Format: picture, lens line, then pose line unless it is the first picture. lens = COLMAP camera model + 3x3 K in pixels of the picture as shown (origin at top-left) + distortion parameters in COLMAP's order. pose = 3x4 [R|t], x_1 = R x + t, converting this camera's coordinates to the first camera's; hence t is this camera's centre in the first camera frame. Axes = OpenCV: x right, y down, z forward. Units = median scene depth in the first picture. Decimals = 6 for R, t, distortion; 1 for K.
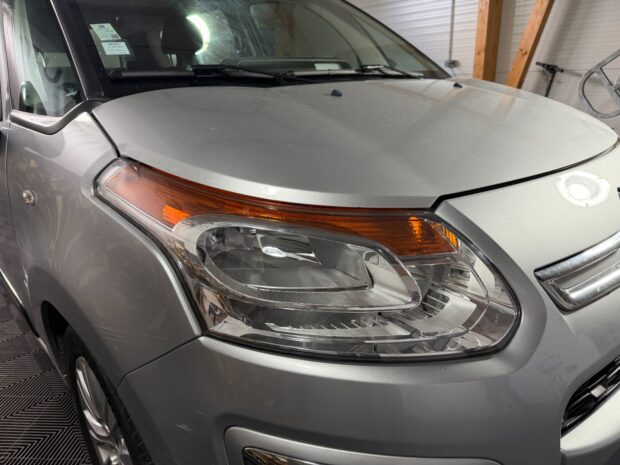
lens RADIAL K [[432.2, 0, 317.0], [0, 432.2, 227.2], [0, 0, 1]] dist [0.048376, -0.077832]
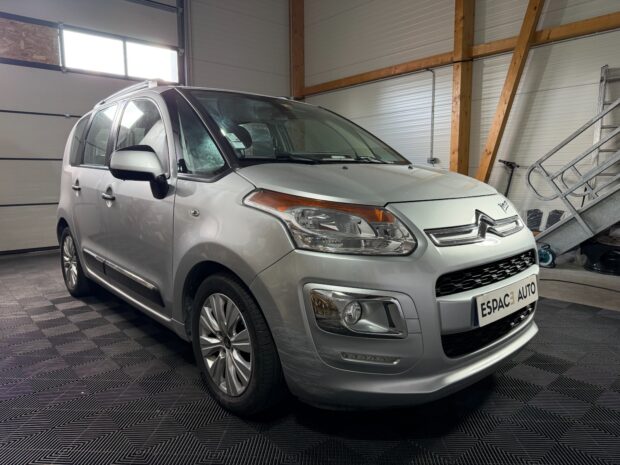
lens RADIAL K [[432.2, 0, 307.4], [0, 432.2, 228.6], [0, 0, 1]] dist [0.048376, -0.077832]
pose [[0.999528, 0.019935, -0.023354, -0.054321], [-0.024261, 0.978936, -0.202719, 0.268514], [0.018821, 0.203190, 0.978958, -0.648974]]
